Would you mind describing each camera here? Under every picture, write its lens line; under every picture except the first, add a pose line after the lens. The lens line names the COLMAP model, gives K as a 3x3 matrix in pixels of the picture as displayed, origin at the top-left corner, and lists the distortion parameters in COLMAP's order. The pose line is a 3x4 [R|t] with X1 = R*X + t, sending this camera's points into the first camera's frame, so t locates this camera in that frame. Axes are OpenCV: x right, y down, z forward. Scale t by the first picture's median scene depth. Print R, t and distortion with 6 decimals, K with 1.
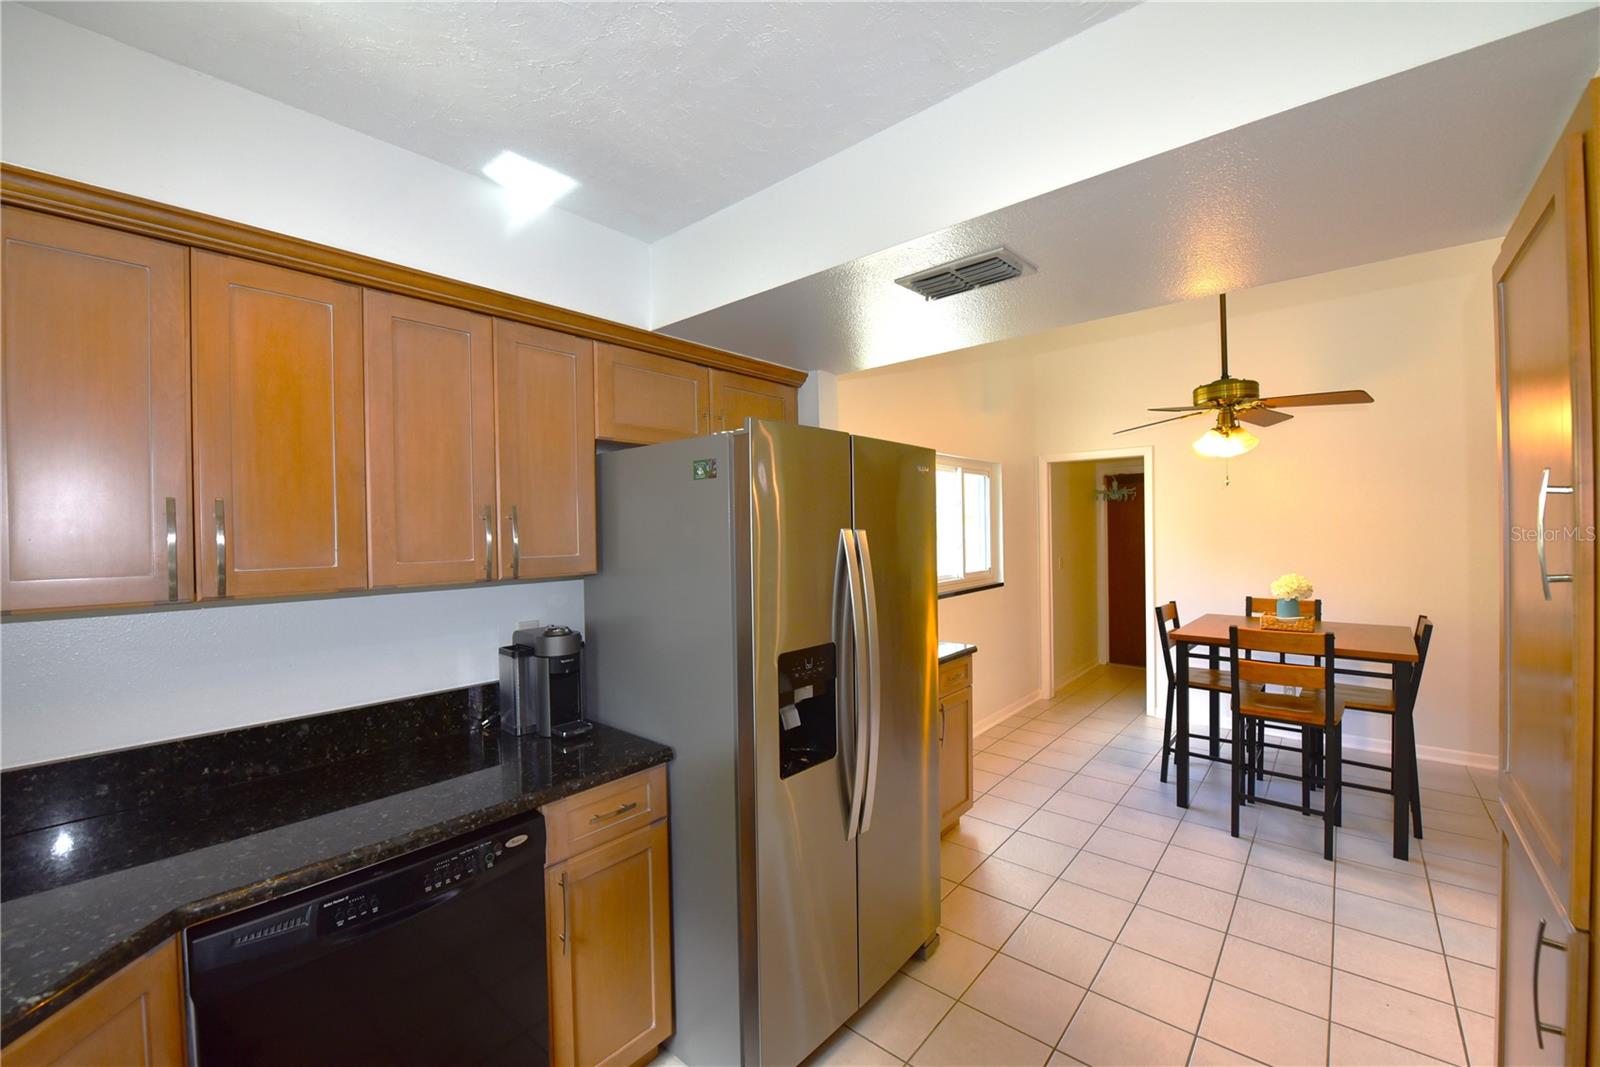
lens RADIAL K [[639.8, 0, 809.0], [0, 639.8, 535.3], [0, 0, 1]] dist [-0.013783, -0.002500]
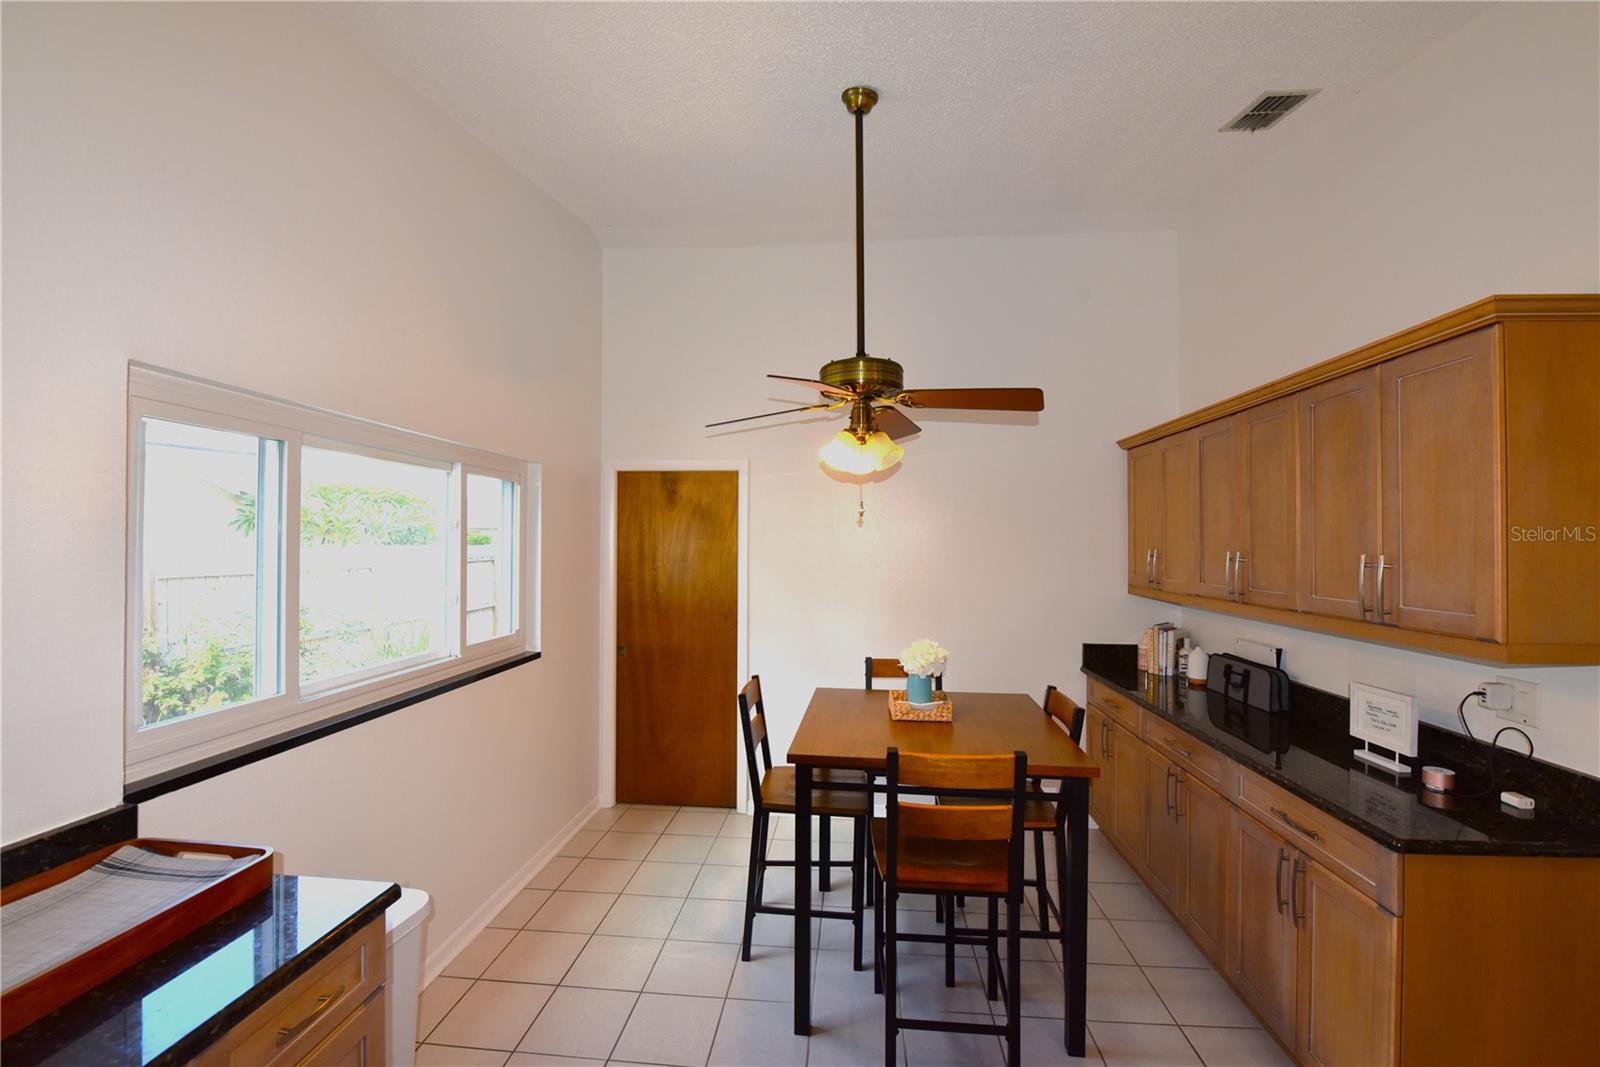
lens RADIAL K [[639.8, 0, 809.2], [0, 639.8, 543.6], [0, 0, 1]] dist [-0.013783, -0.002500]
pose [[0.811112, 0.018784, 0.584589, 0.403643], [-0.009681, 0.999778, -0.018692, -0.067727], [-0.584811, 0.009502, 0.811114, 0.889423]]
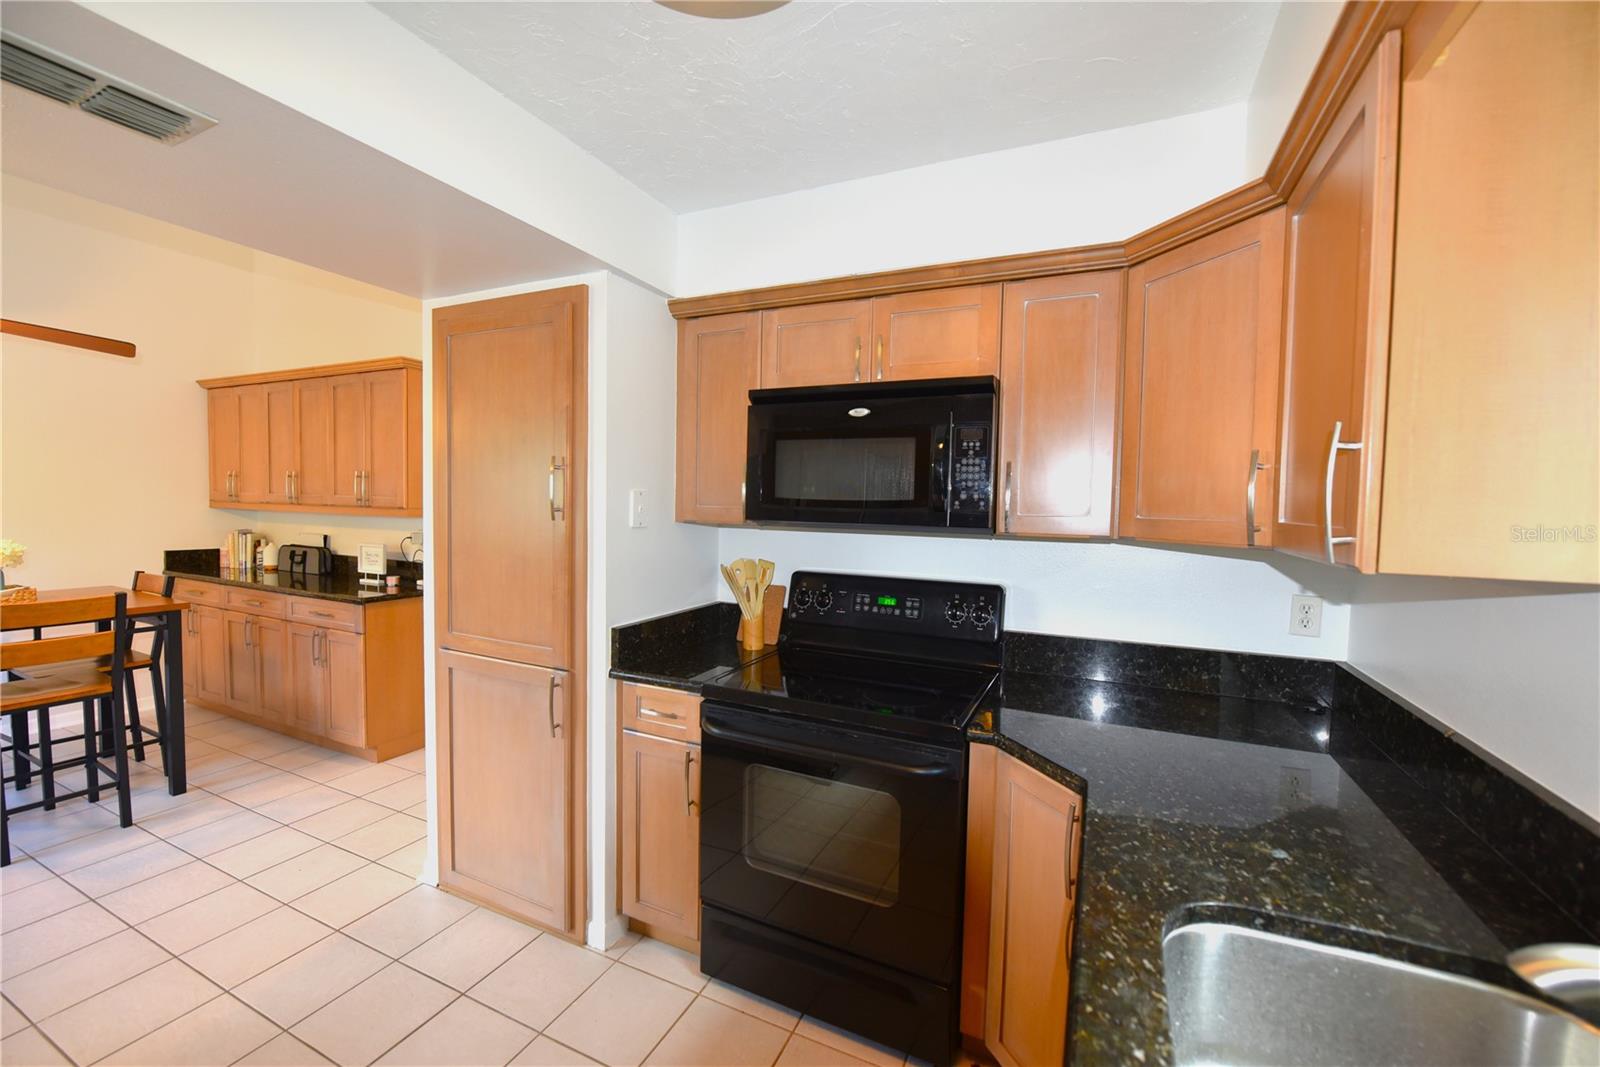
lens RADIAL K [[639.8, 0, 801.6], [0, 639.8, 532.8], [0, 0, 1]] dist [-0.013783, -0.002500]
pose [[-0.268280, -0.035355, 0.962692, -0.546014], [-0.008514, 0.999374, 0.034330, 0.033510], [-0.963303, 0.001014, -0.268413, 0.394049]]
